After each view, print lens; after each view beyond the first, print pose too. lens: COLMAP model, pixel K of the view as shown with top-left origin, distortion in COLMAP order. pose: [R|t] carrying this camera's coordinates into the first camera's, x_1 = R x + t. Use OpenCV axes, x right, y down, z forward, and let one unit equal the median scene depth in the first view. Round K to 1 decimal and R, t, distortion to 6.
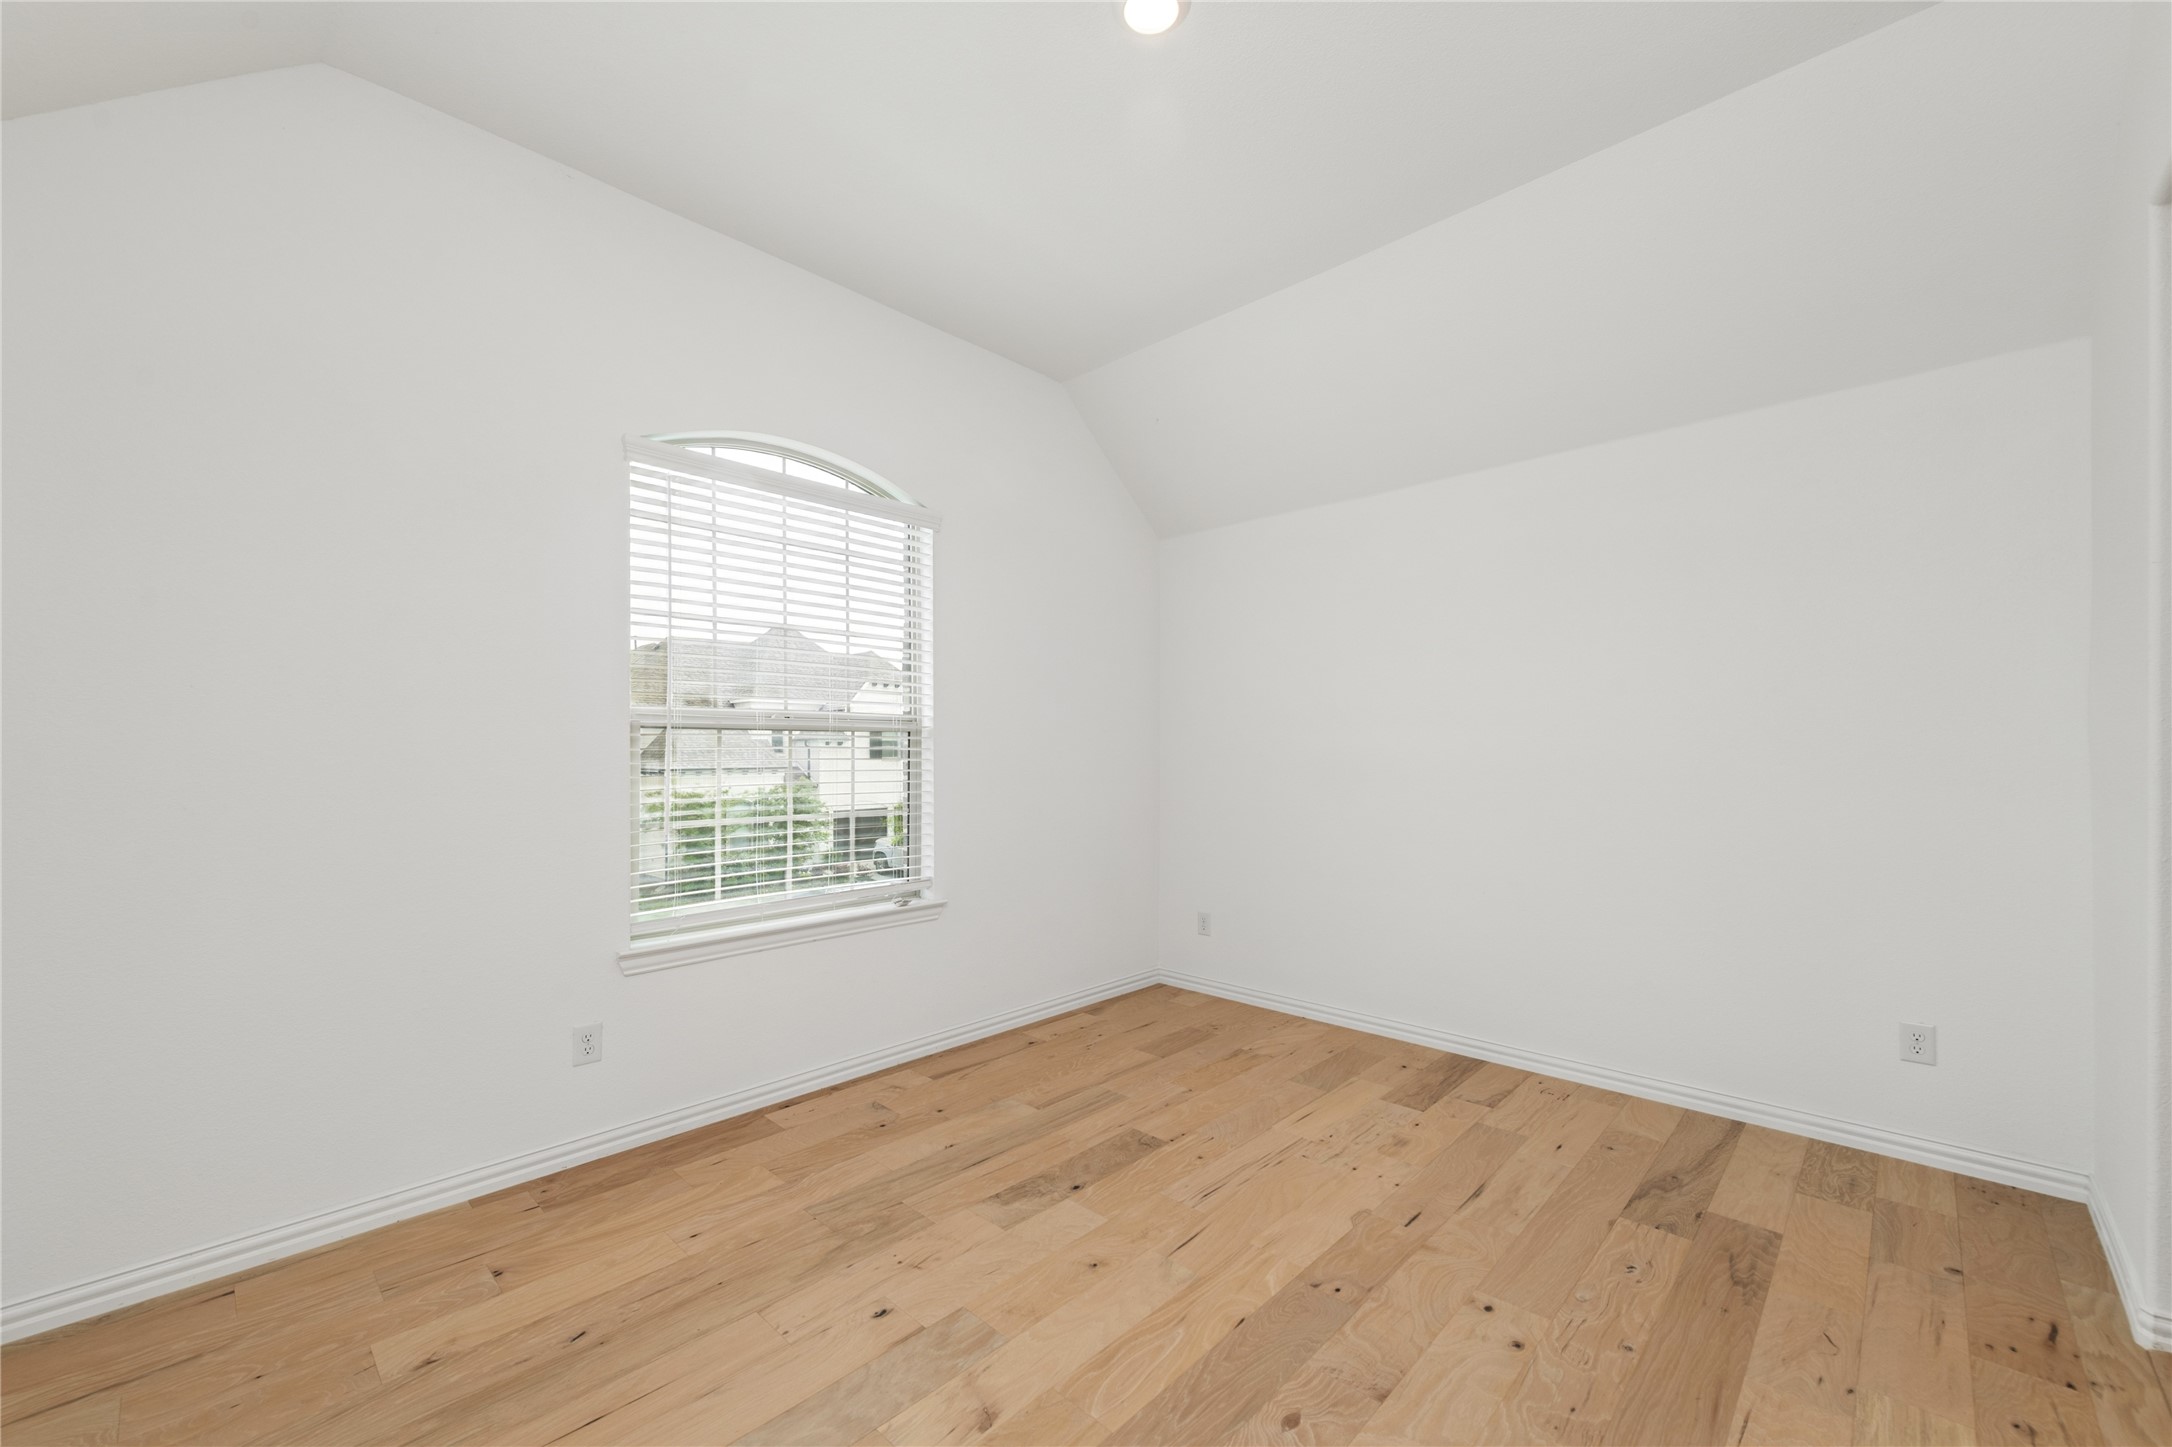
lens RADIAL K [[860.7, 0, 1056.9], [0, 860.7, 731.3], [0, 0, 1]] dist [-0.002130, -0.000617]
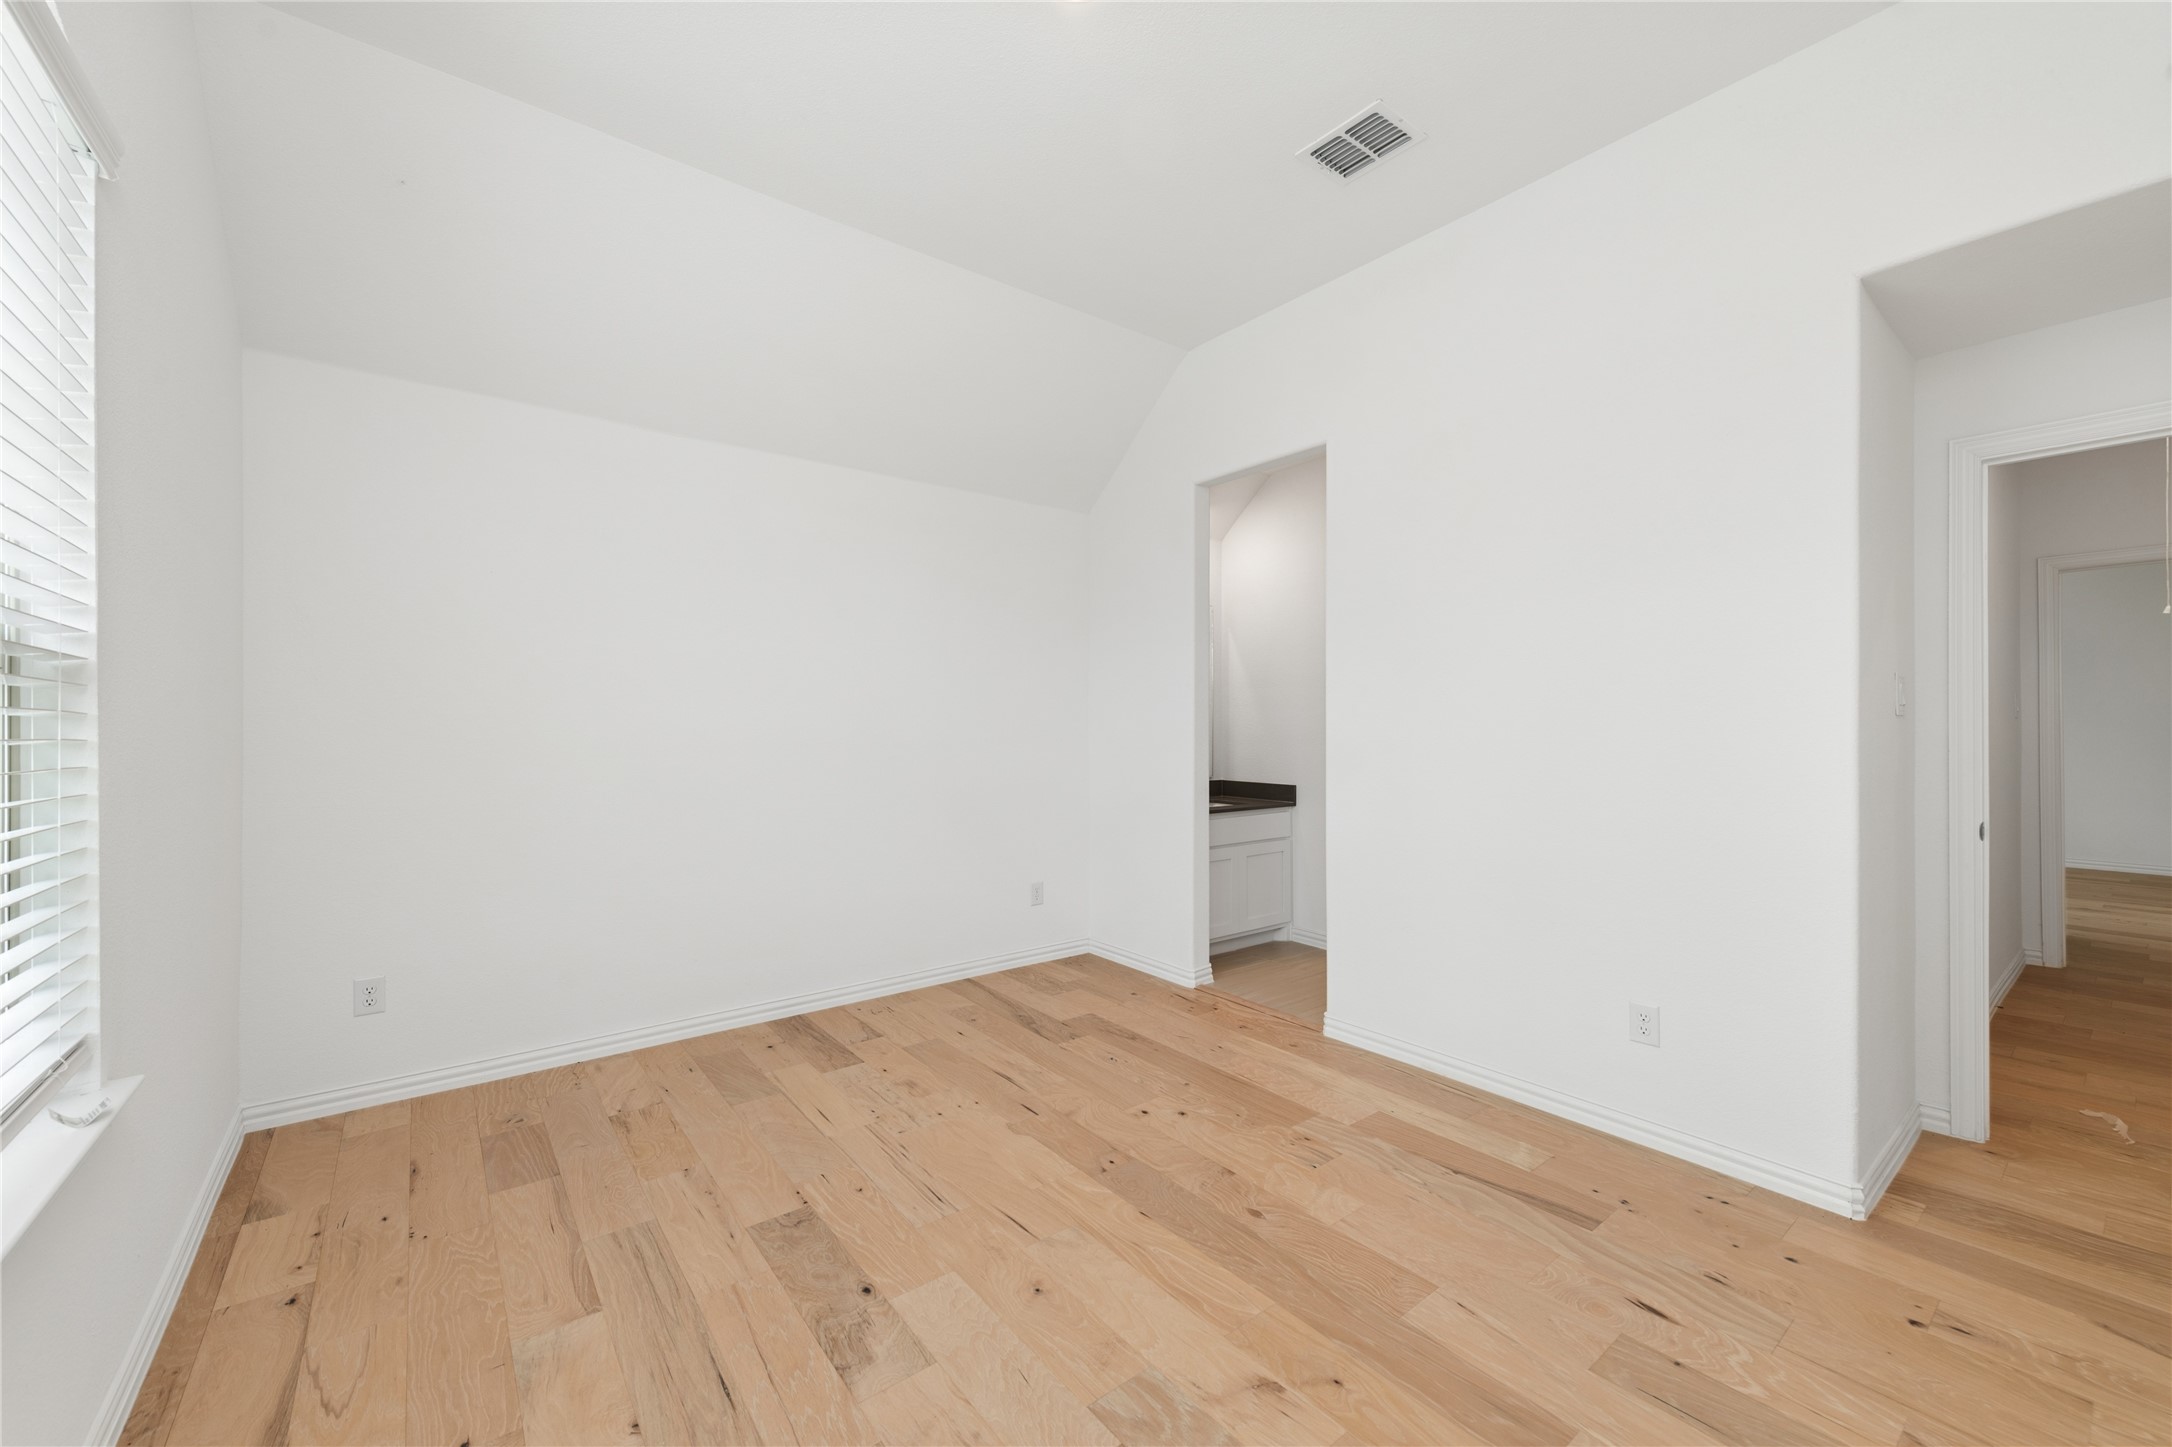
lens RADIAL K [[860.7, 0, 1056.9], [0, 860.7, 731.3], [0, 0, 1]] dist [-0.002130, -0.000617]
pose [[0.132666, -0.012186, 0.991086, -0.664100], [-0.017018, 0.999749, 0.014570, 0.001964], [-0.991015, -0.018800, 0.132426, 0.664448]]
